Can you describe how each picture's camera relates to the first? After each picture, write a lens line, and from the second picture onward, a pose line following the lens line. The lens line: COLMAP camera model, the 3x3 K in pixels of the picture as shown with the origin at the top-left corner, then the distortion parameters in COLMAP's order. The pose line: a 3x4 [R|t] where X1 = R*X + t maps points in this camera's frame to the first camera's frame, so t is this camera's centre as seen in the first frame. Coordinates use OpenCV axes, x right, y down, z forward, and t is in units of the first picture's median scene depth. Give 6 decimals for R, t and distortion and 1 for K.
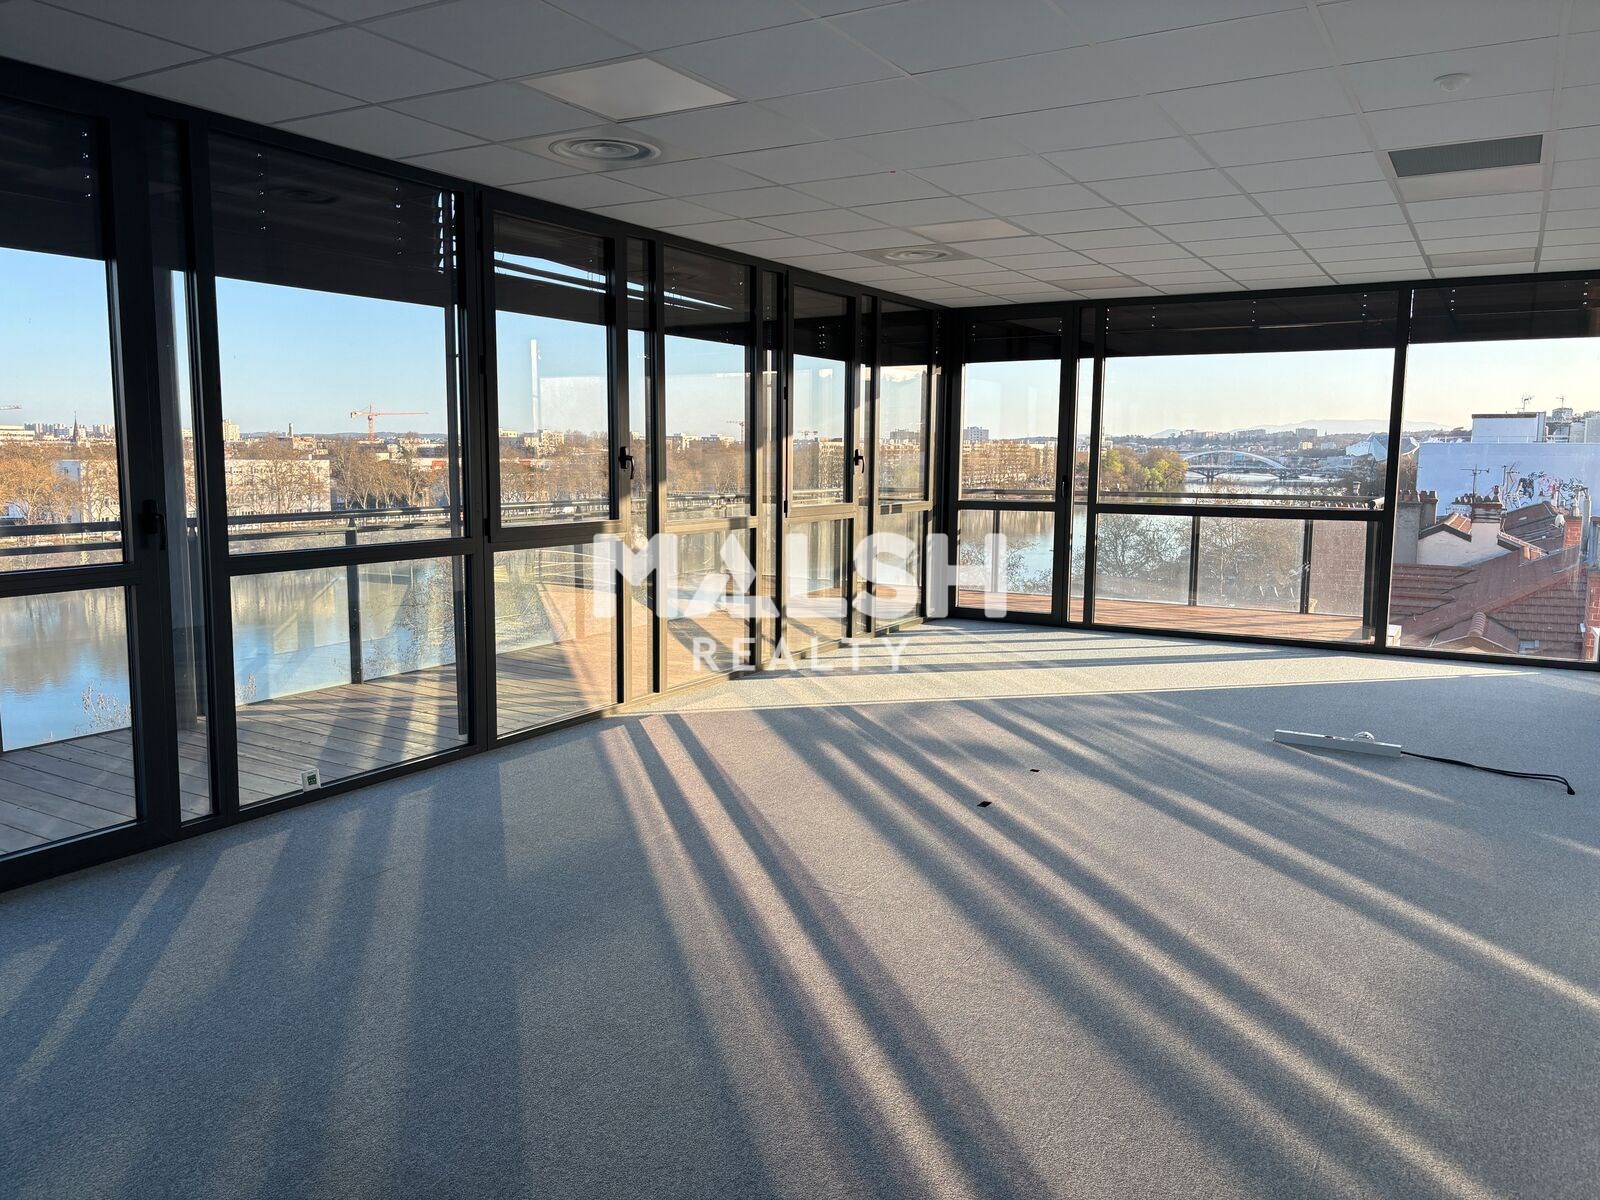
lens RADIAL K [[1212.1, 0, 800.0], [0, 1212.1, 600.0], [0, 0, 1]] dist [-0.002862, -0.005367]
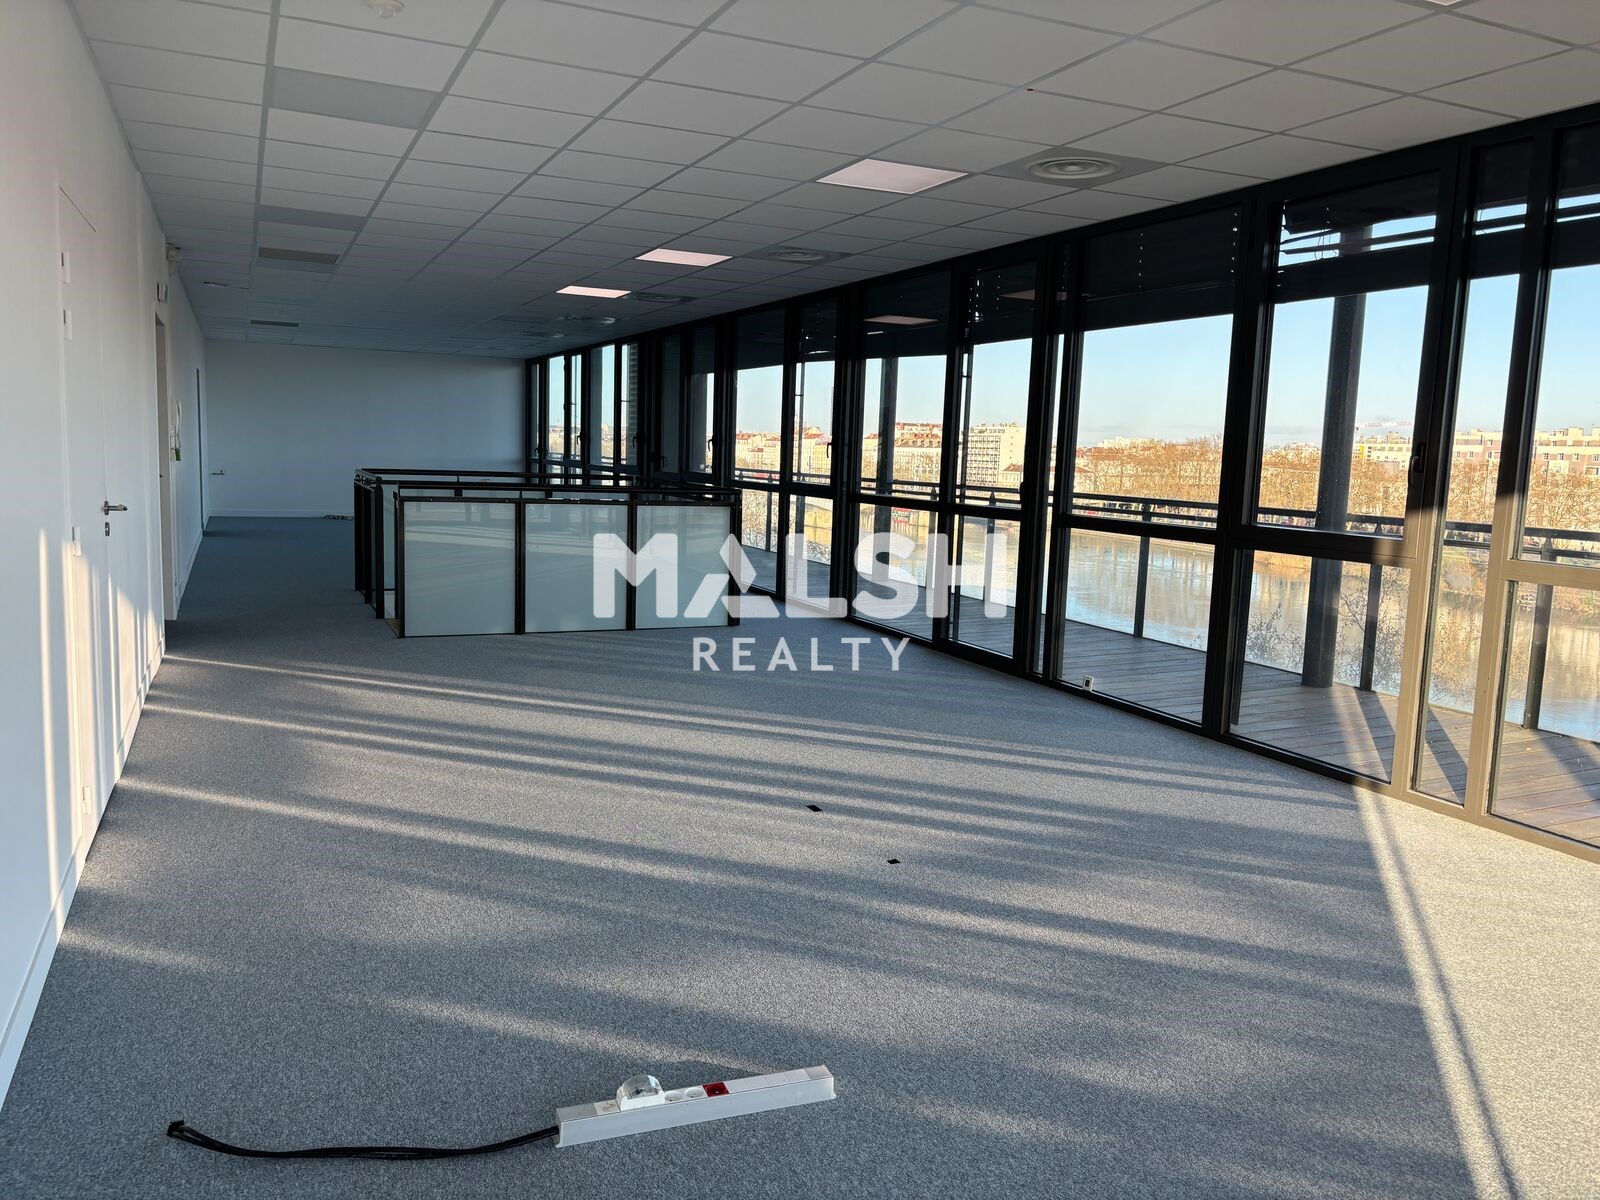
lens RADIAL K [[1212.1, 0, 800.0], [0, 1212.1, 600.0], [0, 0, 1]] dist [-0.002862, -0.005367]
pose [[-0.579380, 0.077554, -0.811360, 0.699322], [-0.131041, 0.973650, 0.186641, -0.123144], [0.804455, 0.214457, -0.553950, 1.145101]]
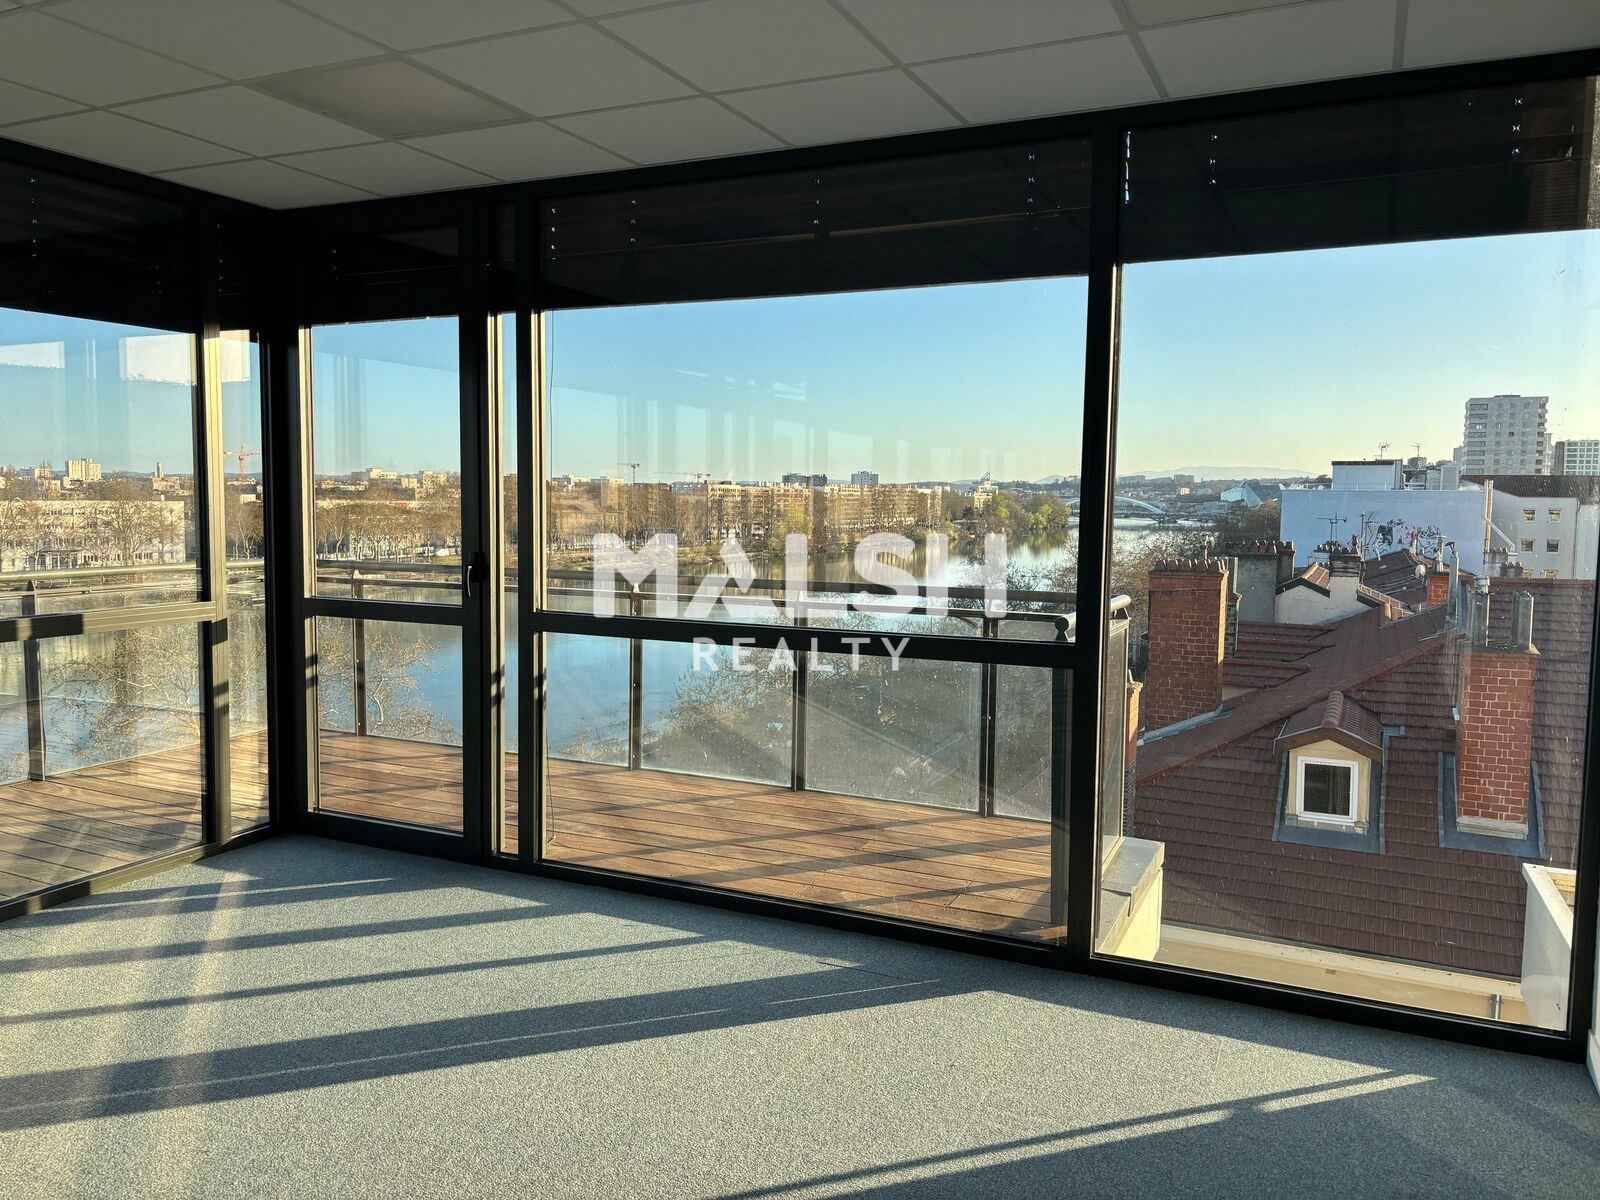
lens RADIAL K [[1212.1, 0, 800.0], [0, 1212.1, 600.0], [0, 0, 1]] dist [-0.002862, -0.005367]
pose [[0.996040, -0.002562, 0.088870, 0.237213], [0.005721, 0.999360, -0.035309, -0.052448], [-0.088722, 0.035677, 0.995417, 0.395378]]
